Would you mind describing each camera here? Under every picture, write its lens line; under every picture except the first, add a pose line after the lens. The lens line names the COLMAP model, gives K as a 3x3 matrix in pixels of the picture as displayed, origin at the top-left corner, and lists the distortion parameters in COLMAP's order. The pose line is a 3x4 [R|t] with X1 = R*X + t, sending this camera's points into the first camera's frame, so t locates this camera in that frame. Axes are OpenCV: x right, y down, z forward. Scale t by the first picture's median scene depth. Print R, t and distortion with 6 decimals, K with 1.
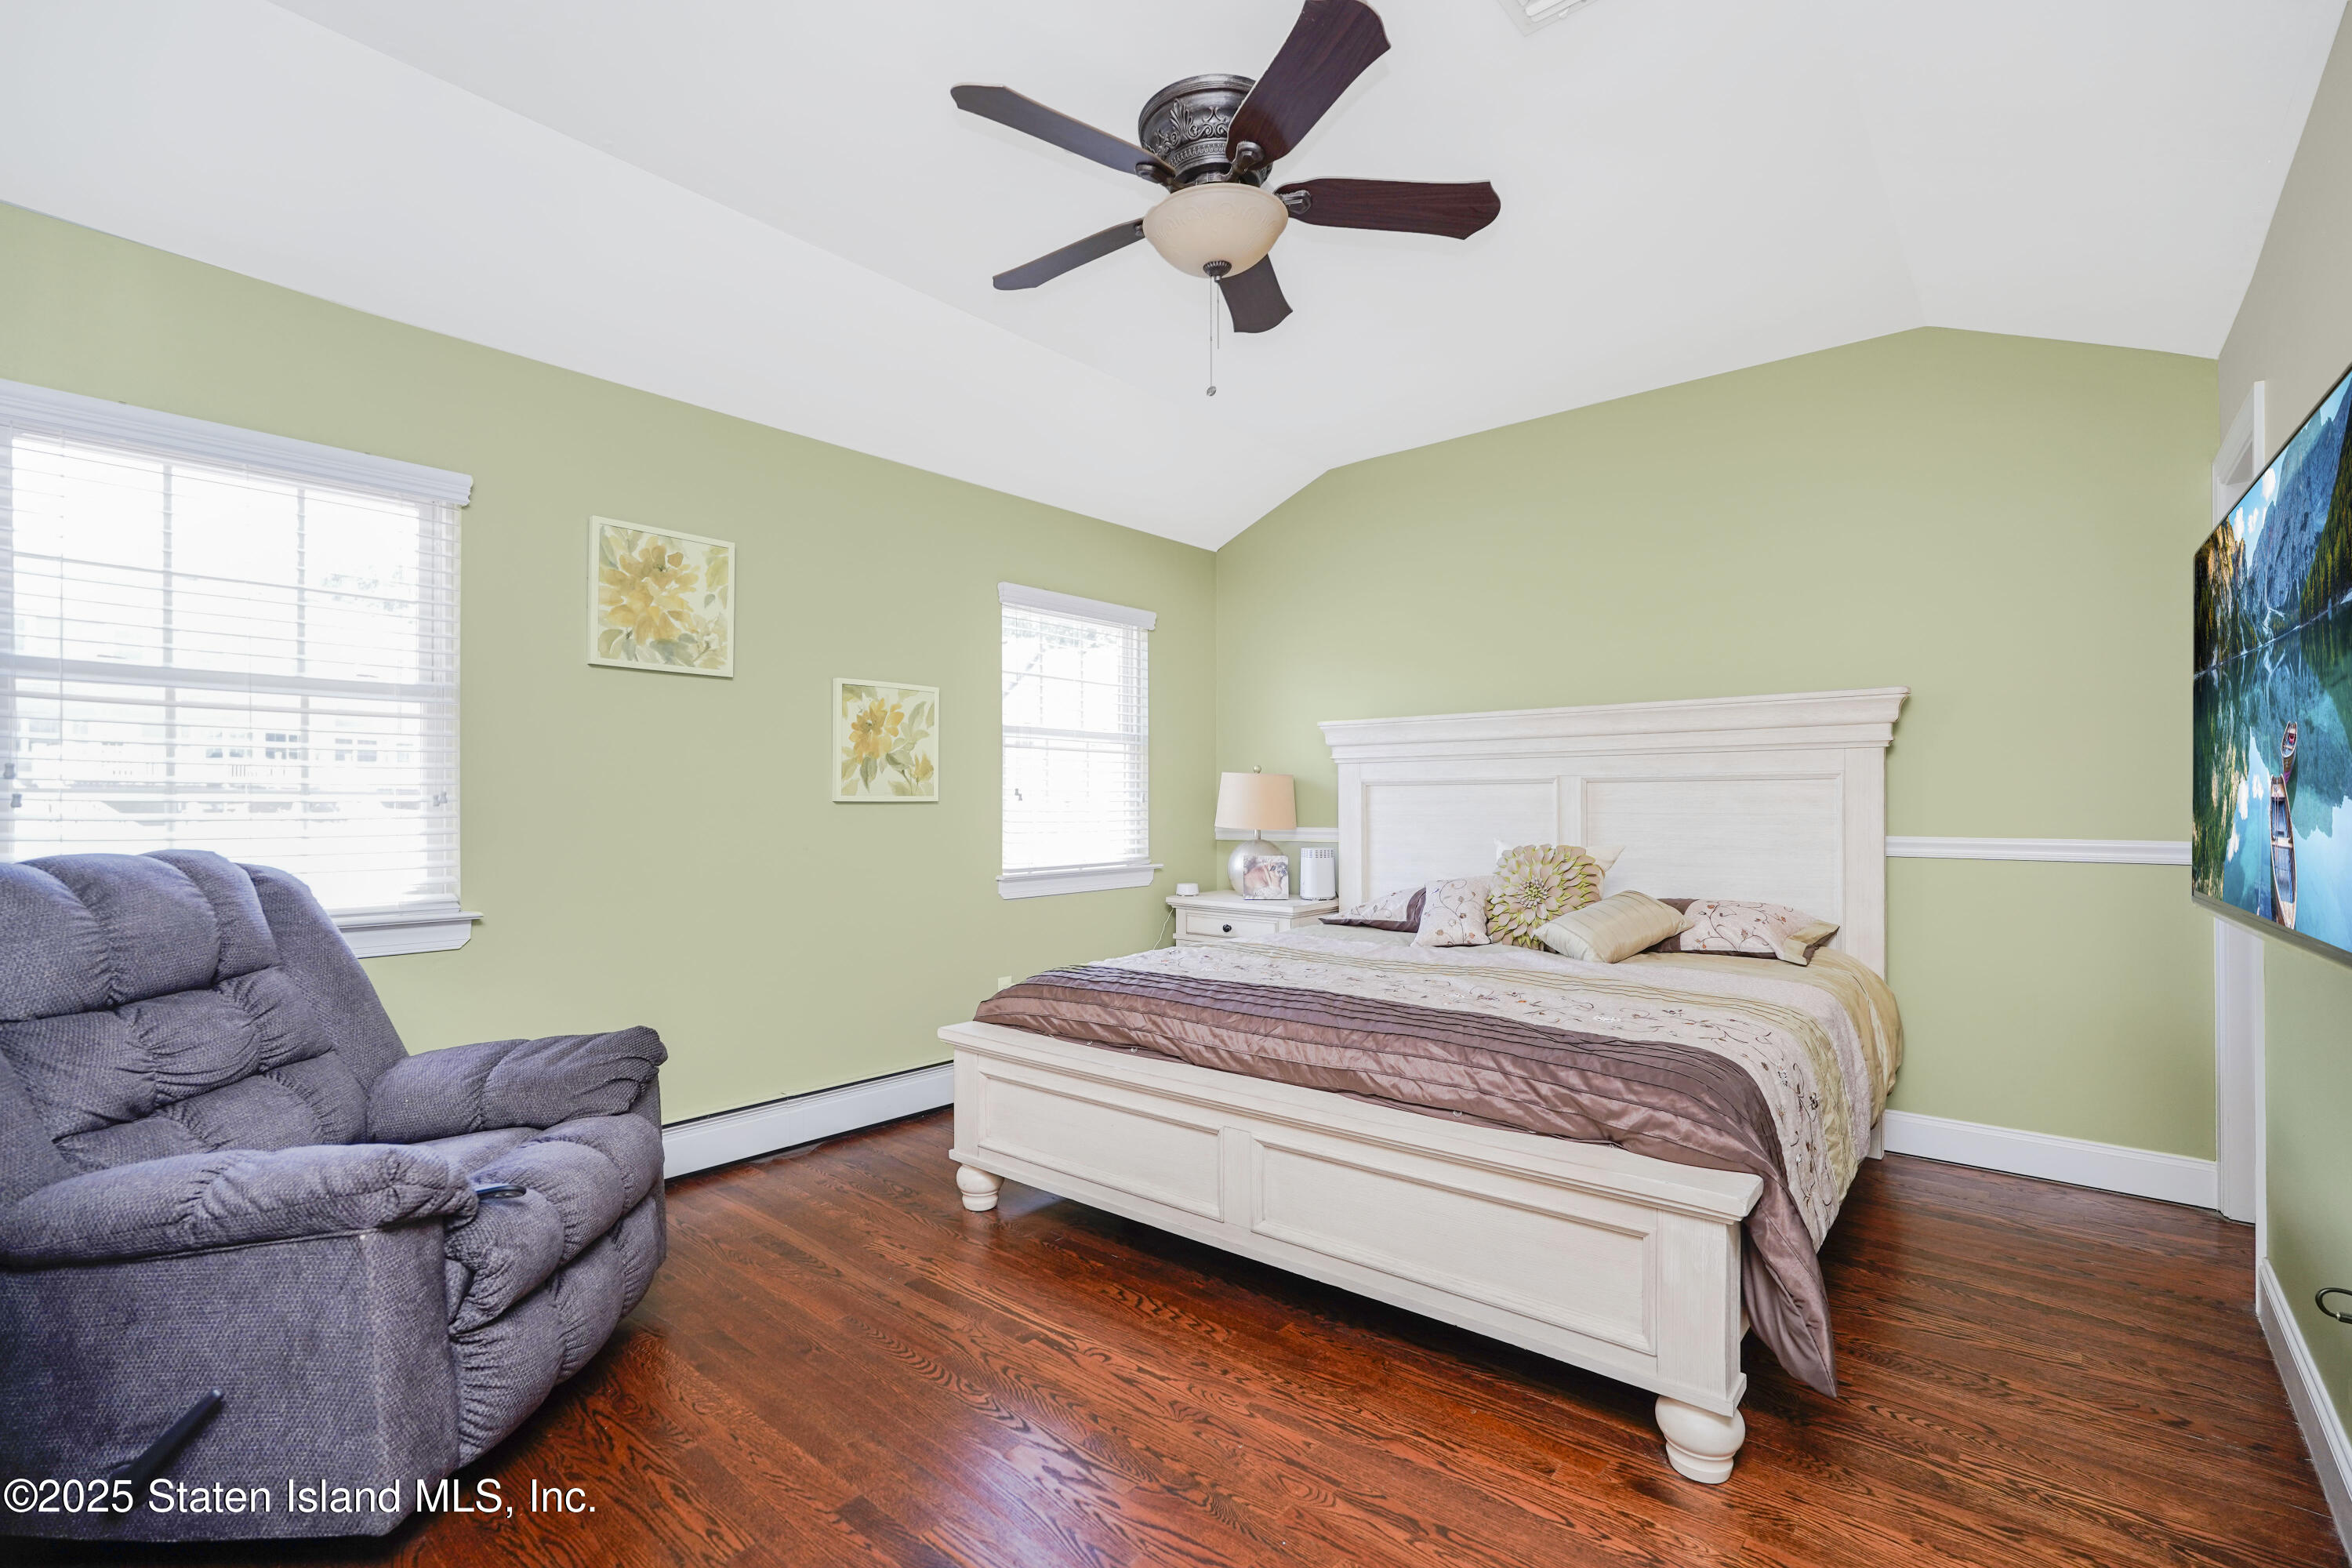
lens RADIAL K [[1077.7, 0, 1201.2], [0, 1077.7, 772.0], [0, 0, 1]] dist [-0.002692, -0.000133]
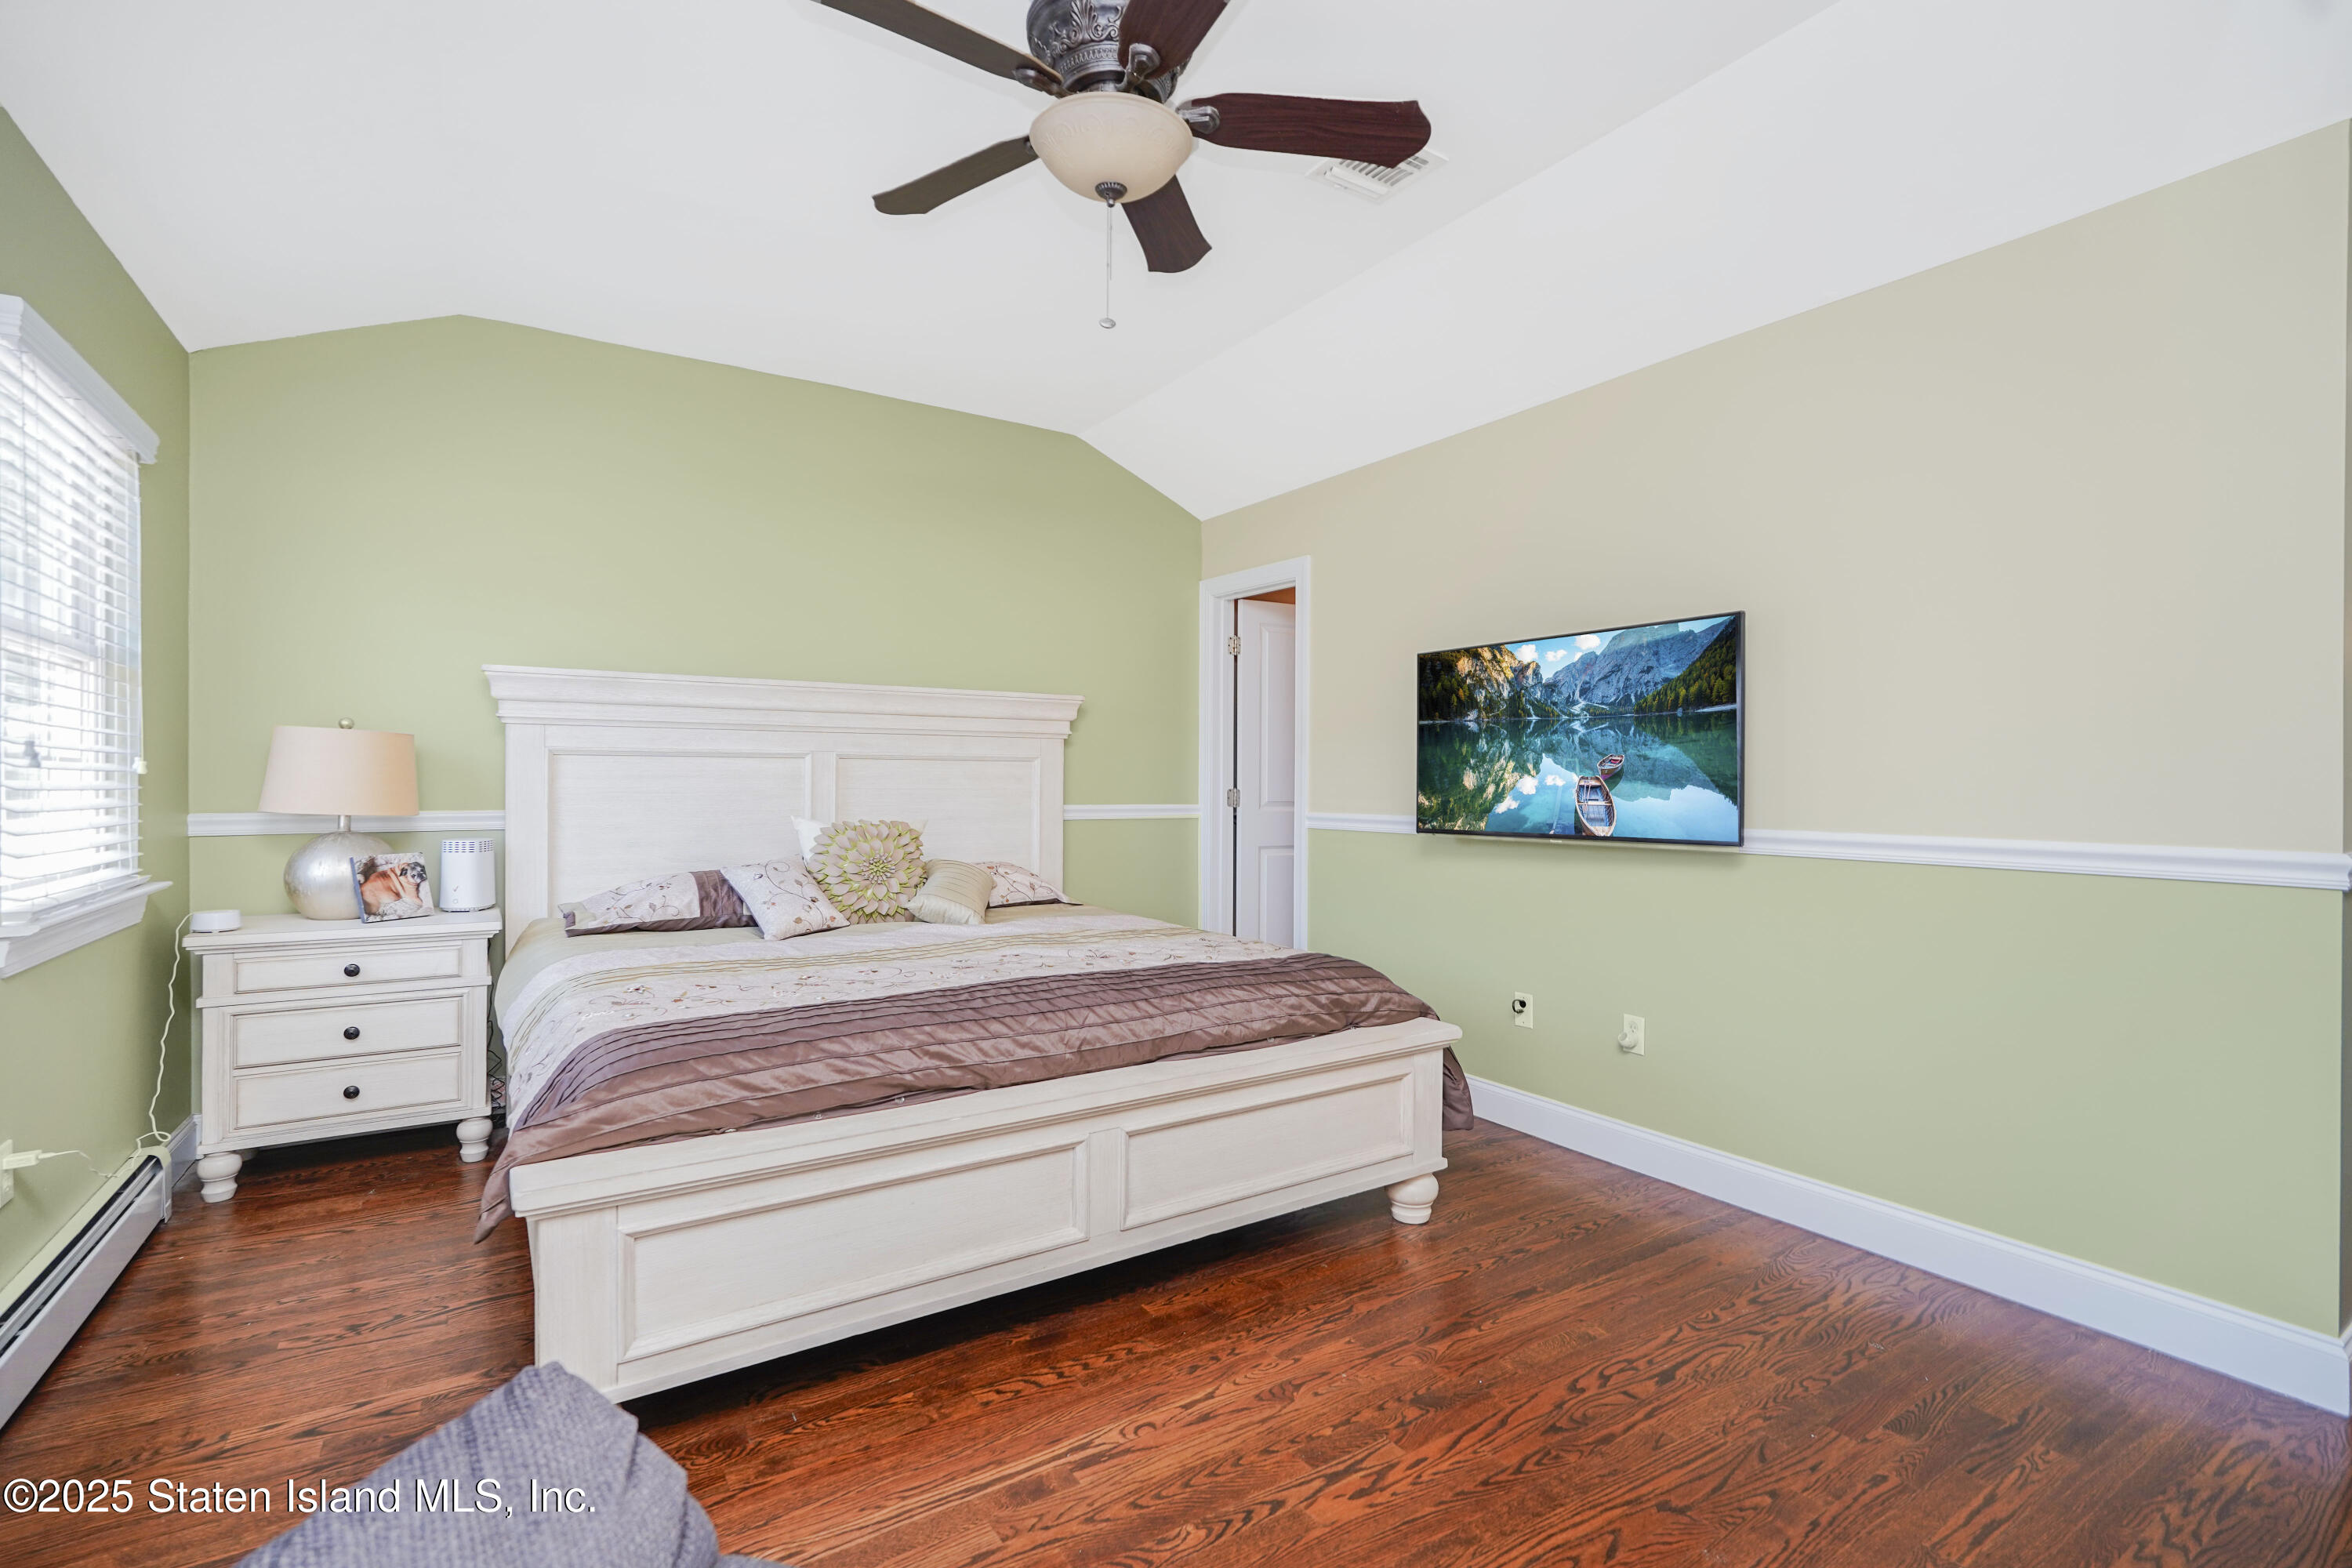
lens RADIAL K [[1028.7, 0, 1183.9], [0, 1028.7, 756.6], [0, 0, 1]] dist [-0.013781, 0.009369]
pose [[0.307119, 0.026621, 0.951299, -0.509329], [-0.032444, 0.999320, -0.017491, 0.015607], [-0.951118, -0.025493, 0.307774, 0.432470]]
